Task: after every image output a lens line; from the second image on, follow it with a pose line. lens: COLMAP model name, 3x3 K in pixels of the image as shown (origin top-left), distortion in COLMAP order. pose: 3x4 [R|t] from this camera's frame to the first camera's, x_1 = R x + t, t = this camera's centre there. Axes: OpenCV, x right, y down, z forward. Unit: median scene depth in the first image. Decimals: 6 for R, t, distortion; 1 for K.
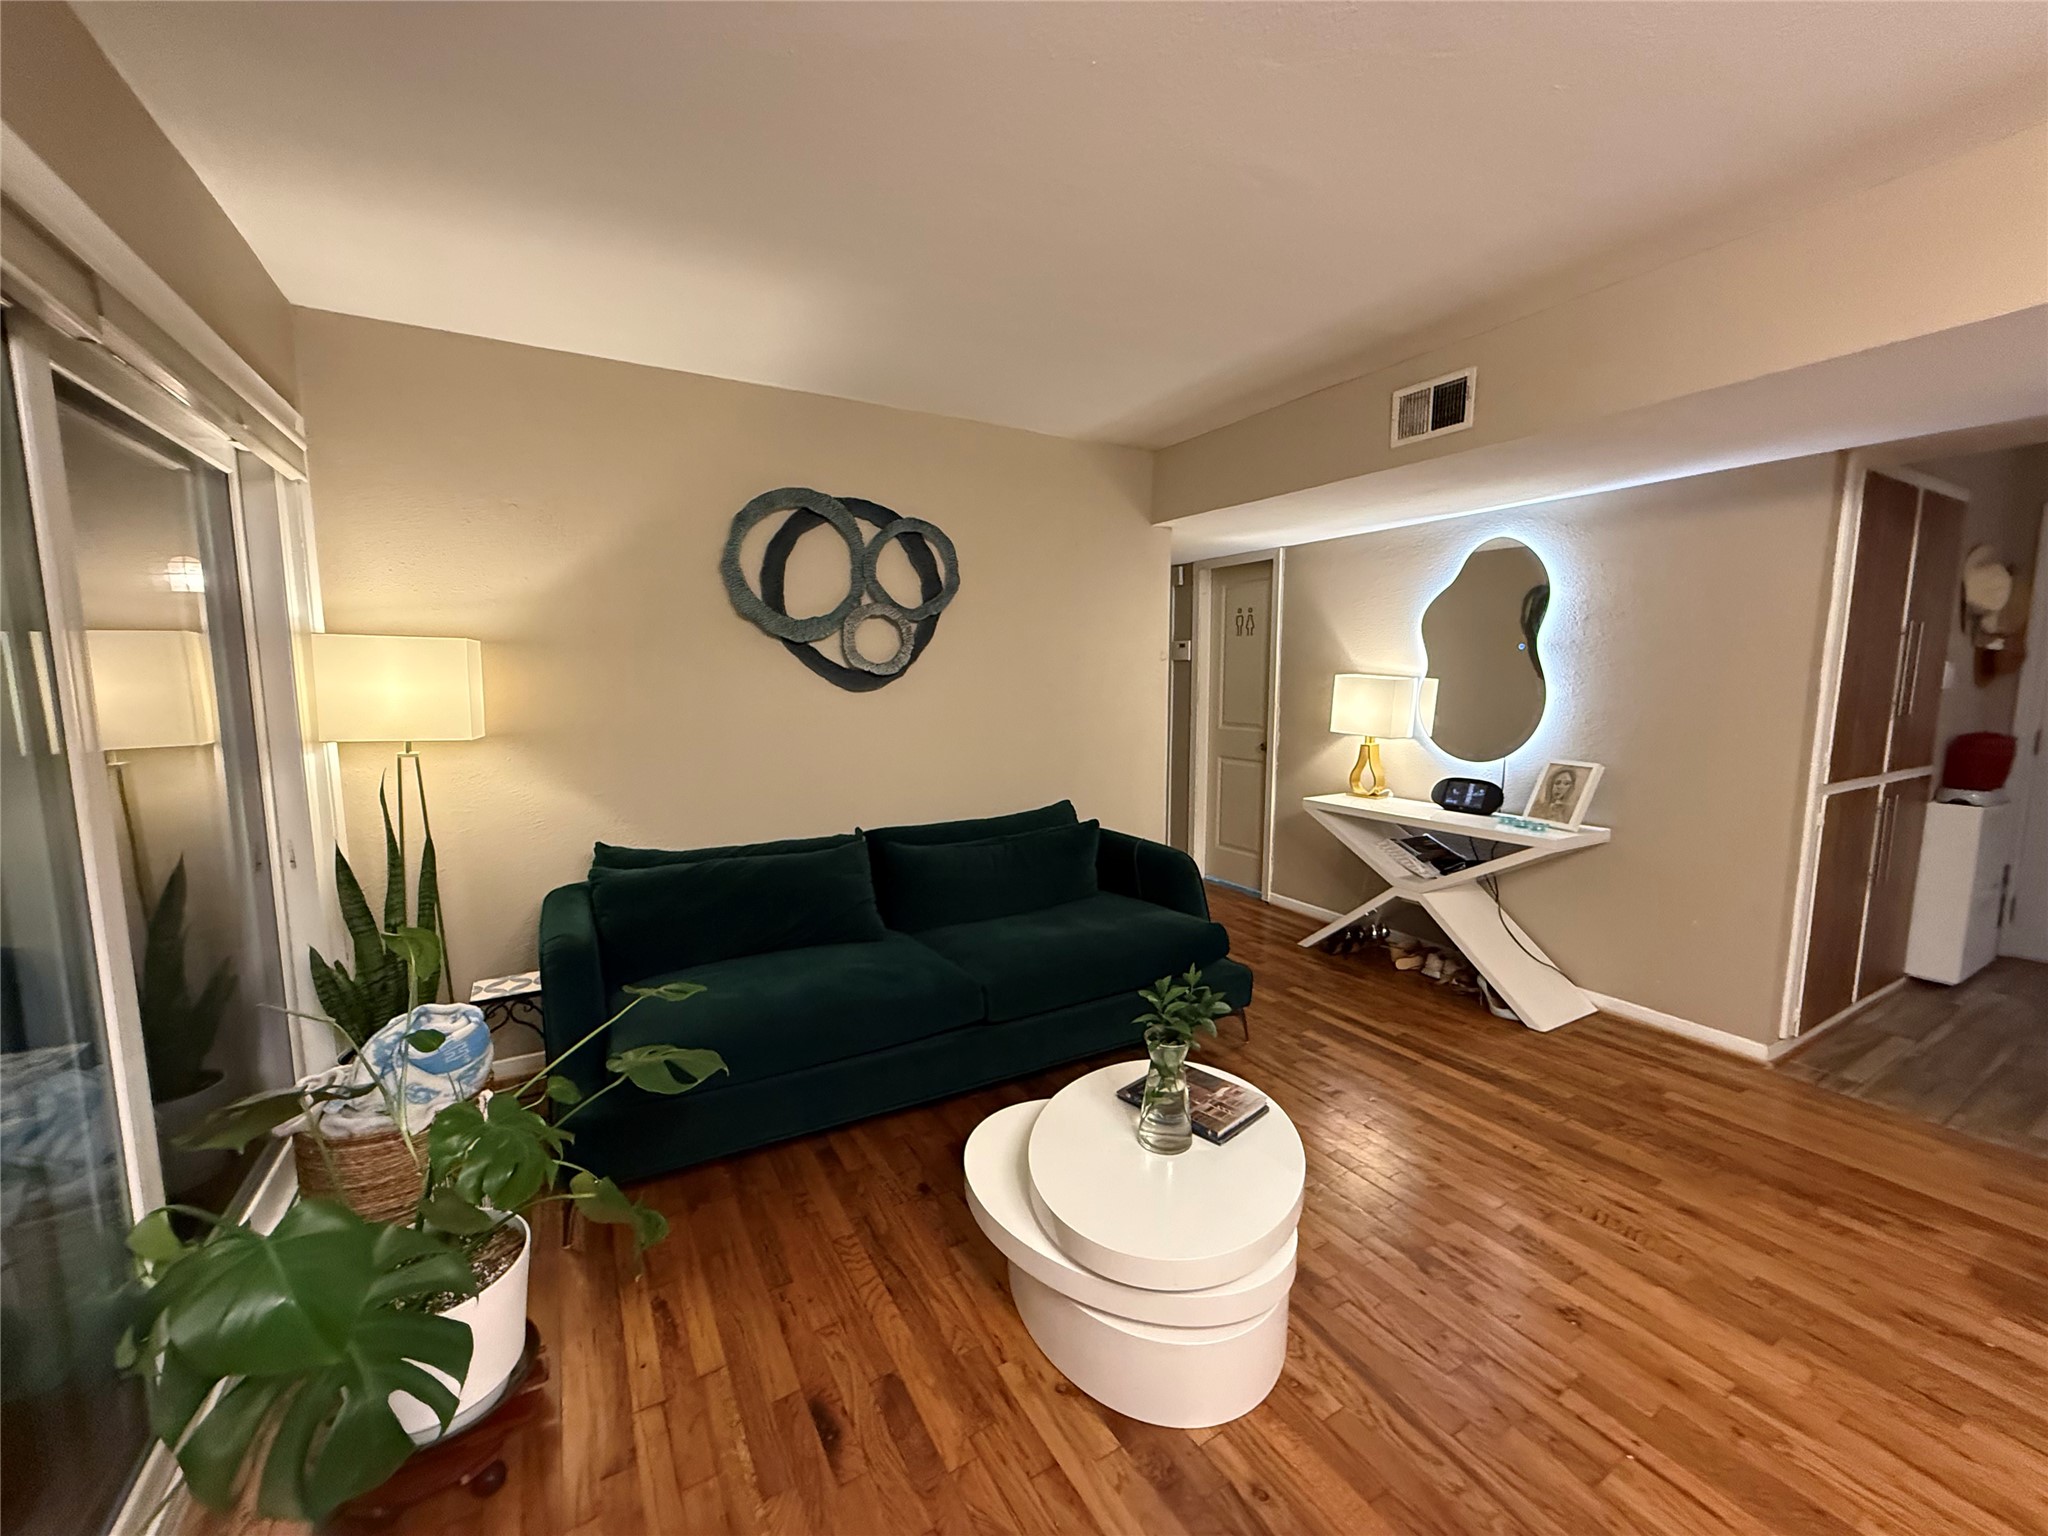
lens RADIAL K [[813.3, 0, 1024.0], [0, 813.3, 768.0], [0, 0, 1]] dist [0.002622, -0.000151]
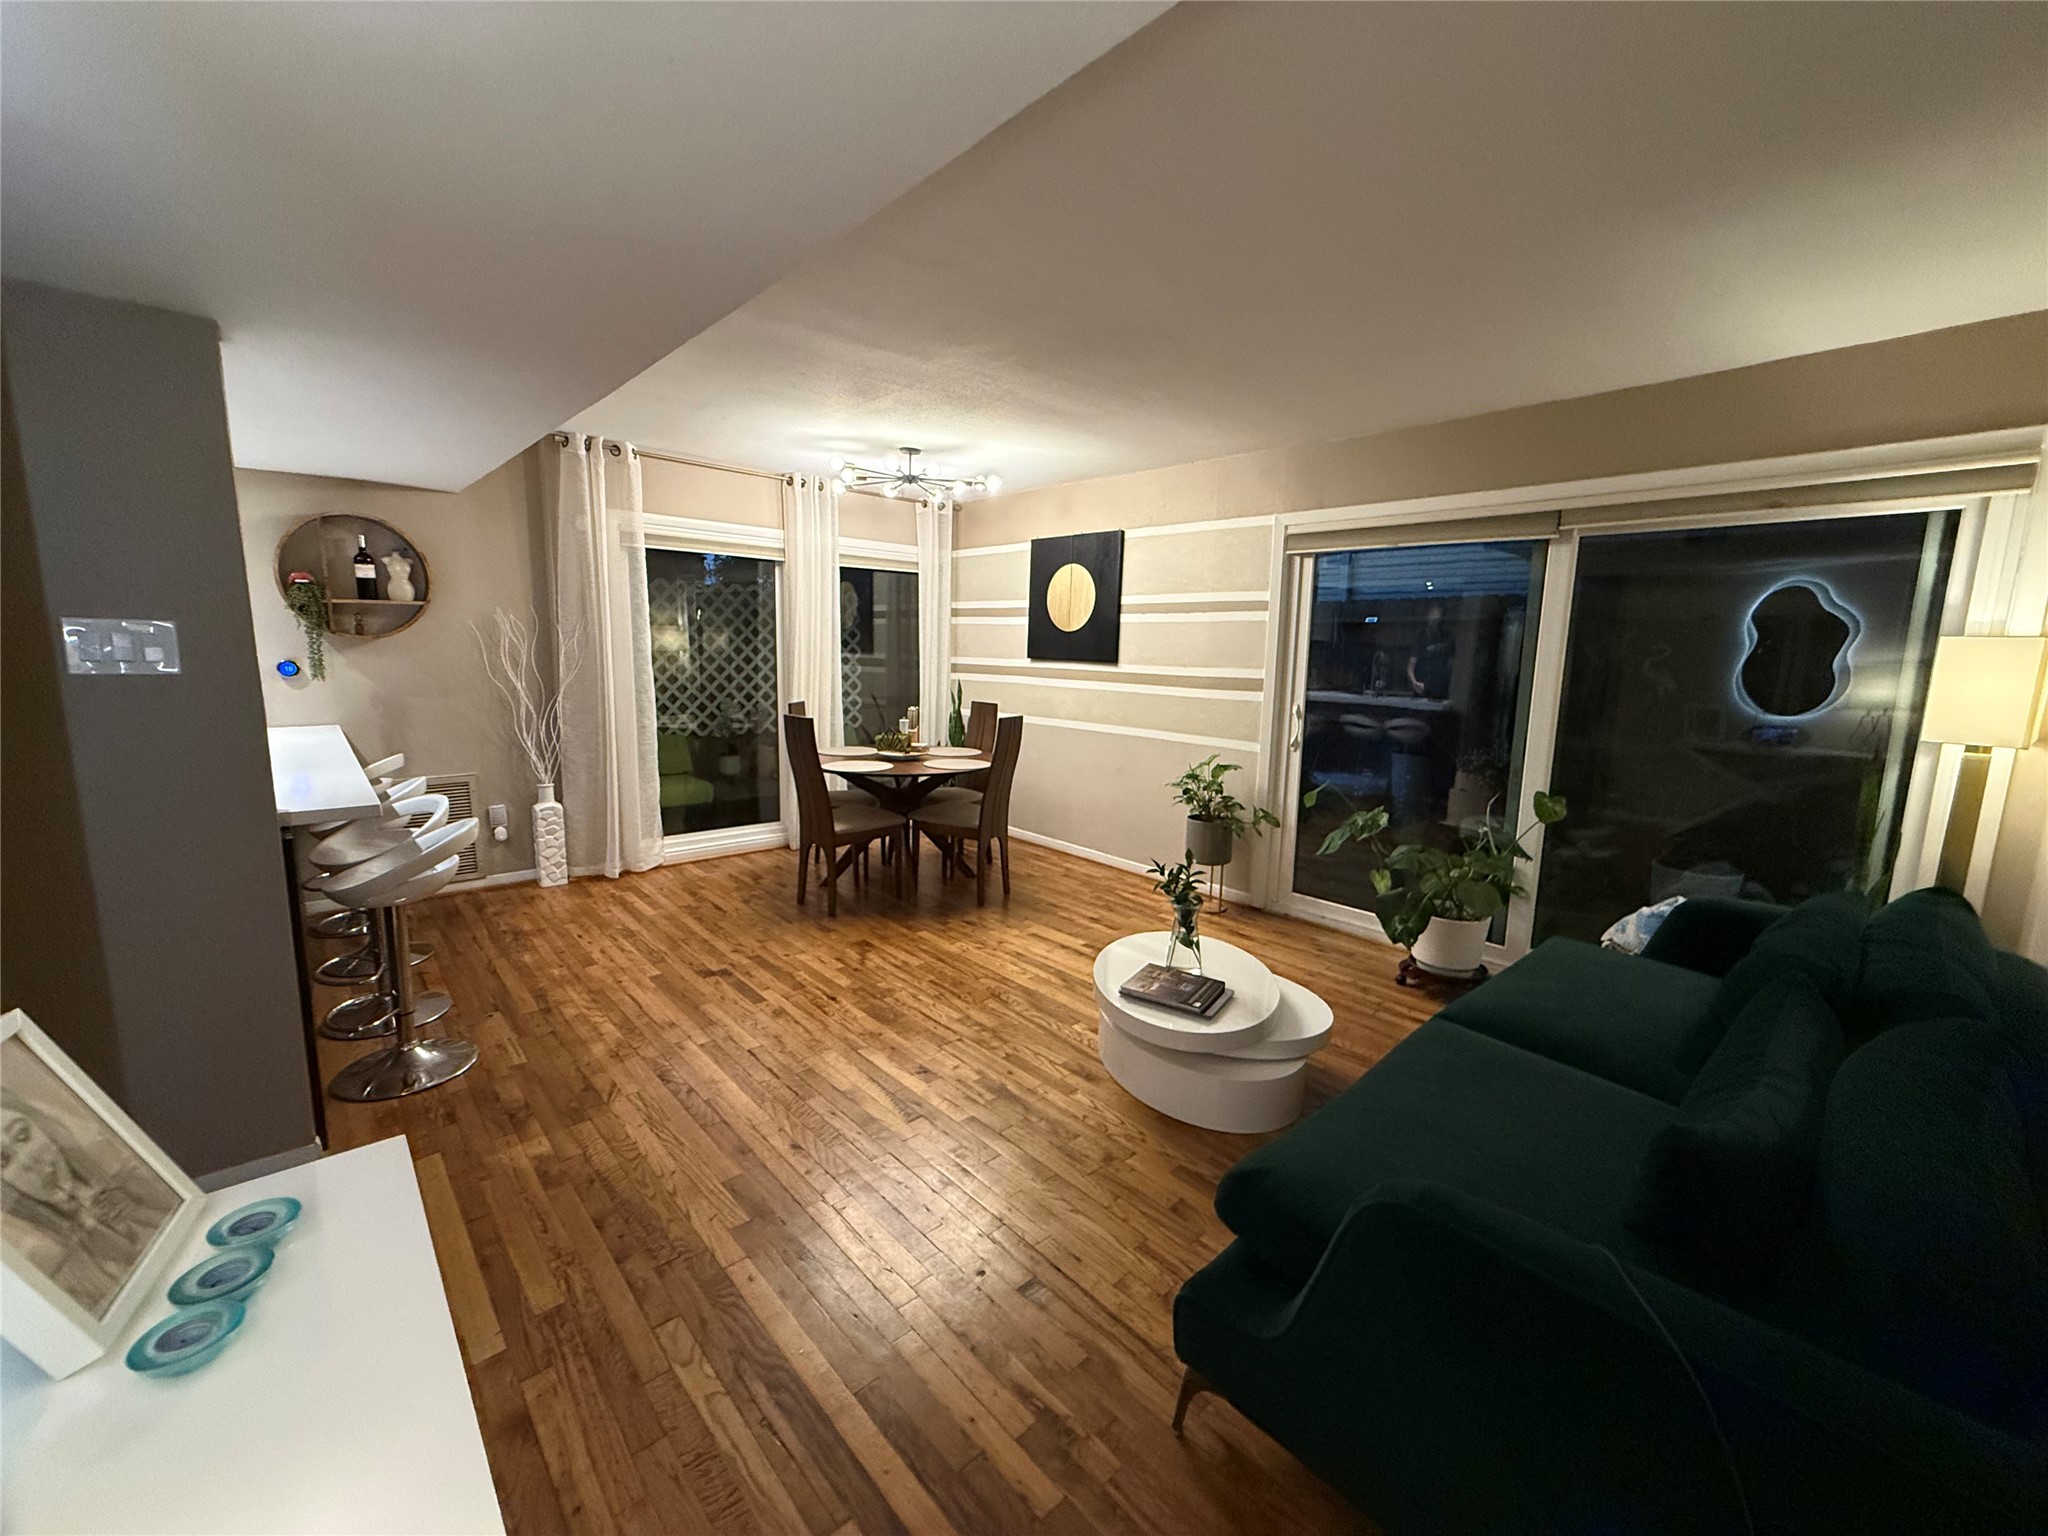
lens RADIAL K [[813.3, 0, 1024.0], [0, 813.3, 768.0], [0, 0, 1]] dist [0.002622, -0.000151]
pose [[-0.975627, 0.014068, -0.218986, 0.460473], [-0.044820, 0.964131, 0.261617, -0.164753], [0.214812, 0.265055, -0.940001, 1.324955]]
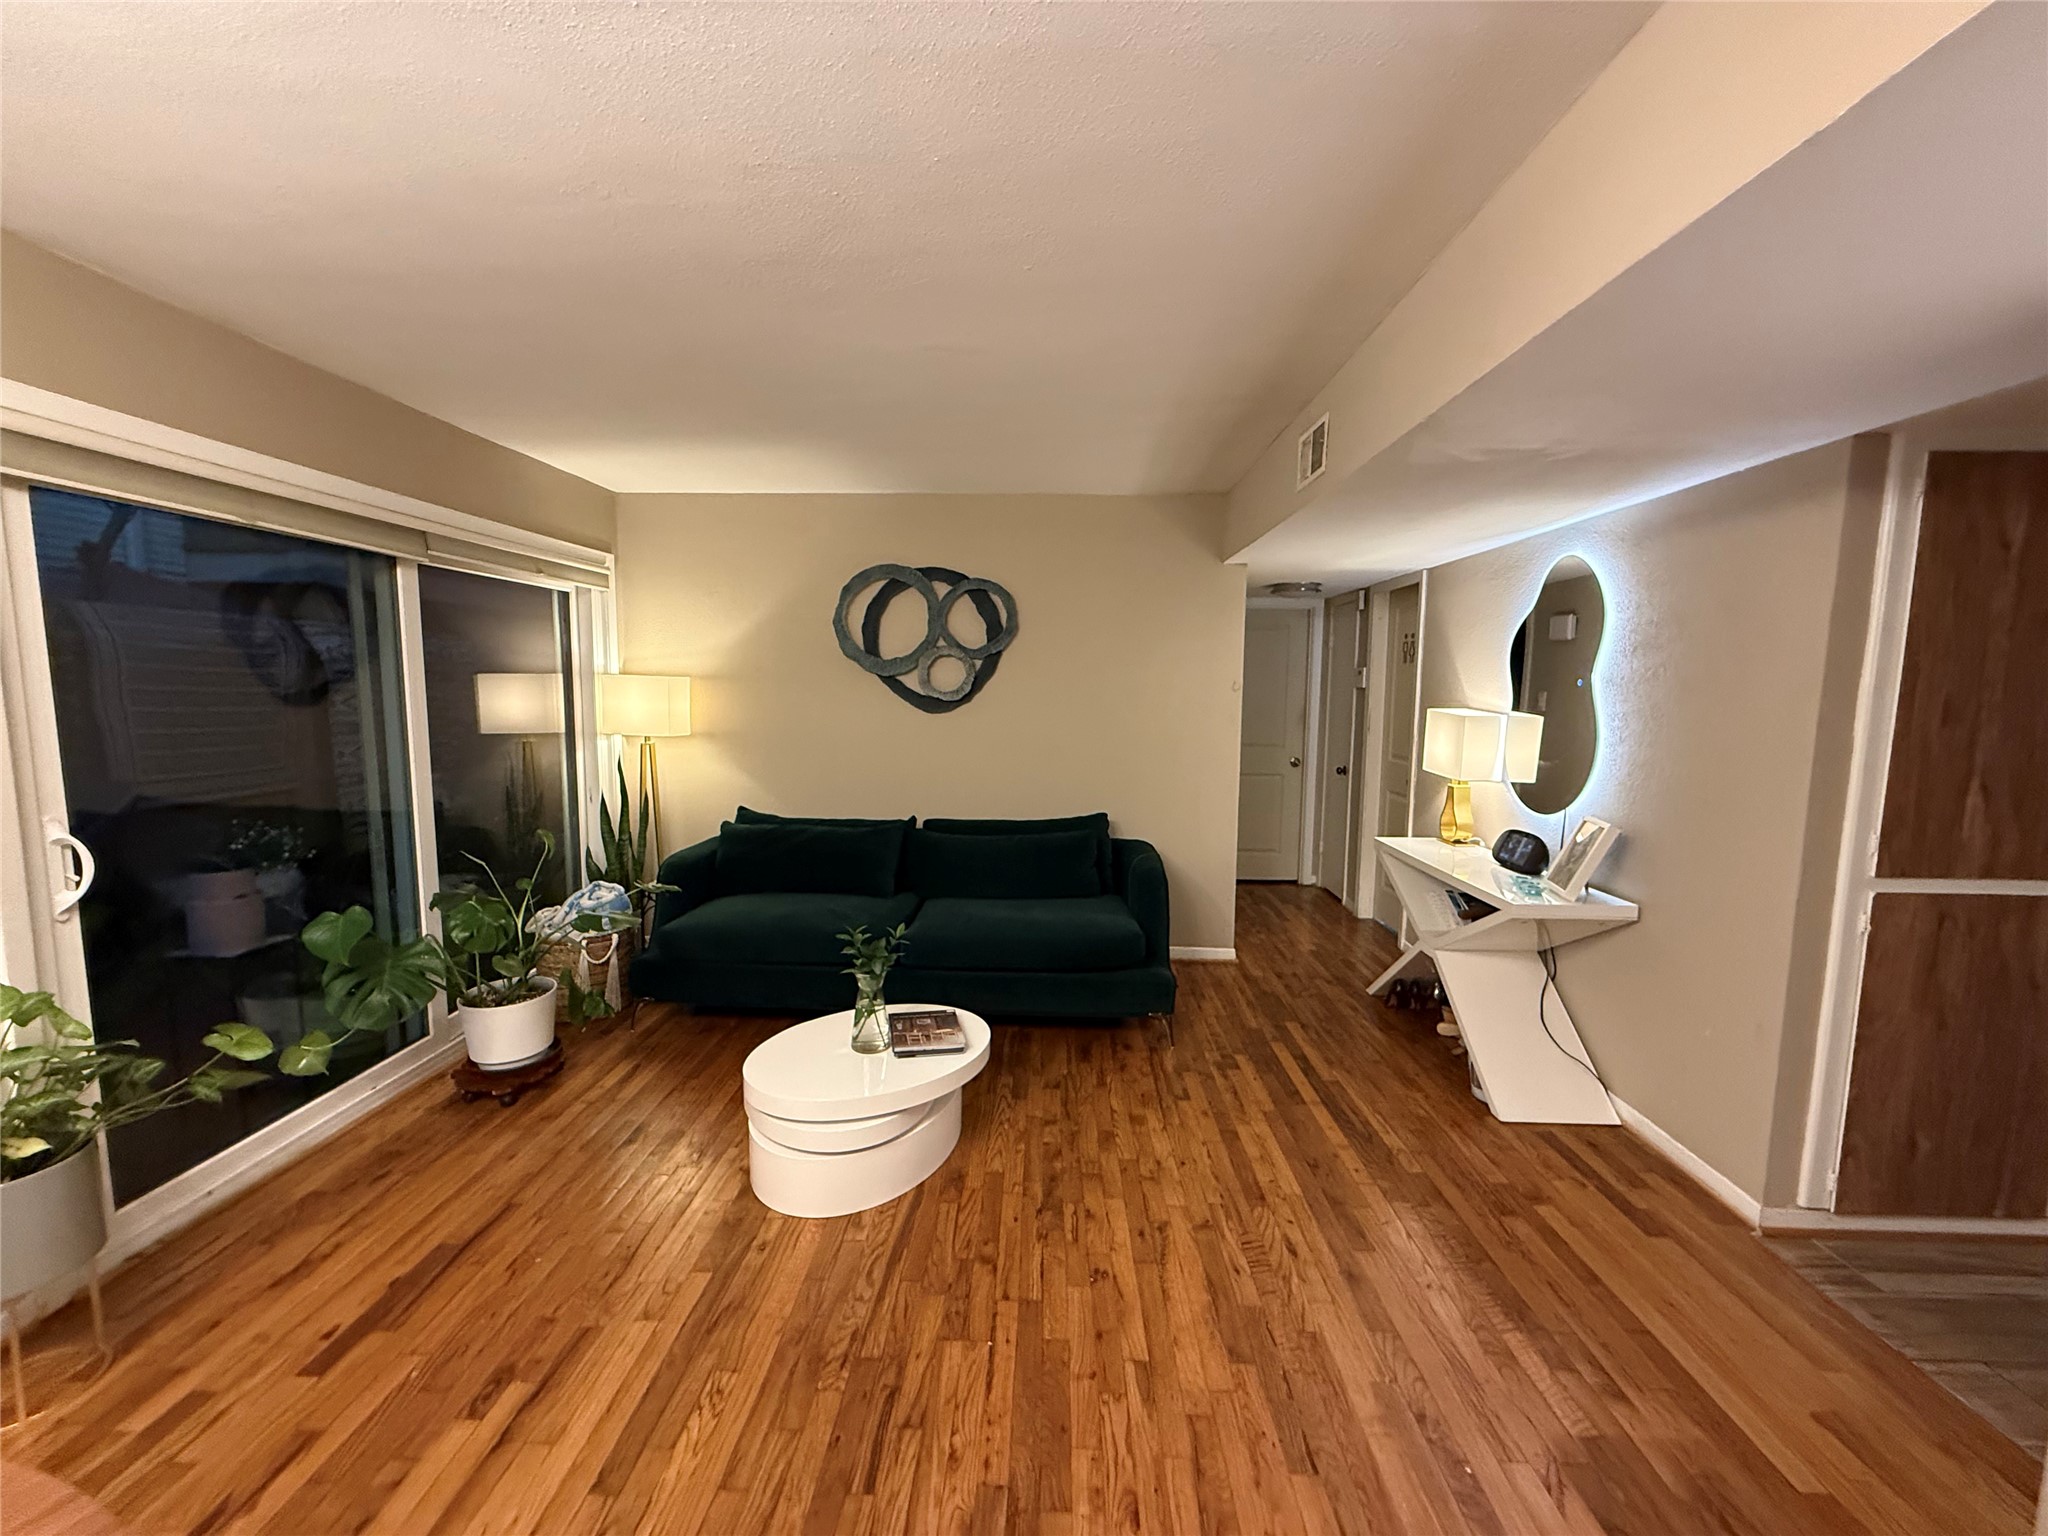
lens RADIAL K [[813.3, 0, 1024.0], [0, 813.3, 768.0], [0, 0, 1]] dist [0.002622, -0.000151]
pose [[0.847603, 0.063939, -0.526764, 0.647641], [-0.073111, 0.997318, 0.003414, -0.022443], [0.525570, 0.035619, 0.850005, -0.033526]]
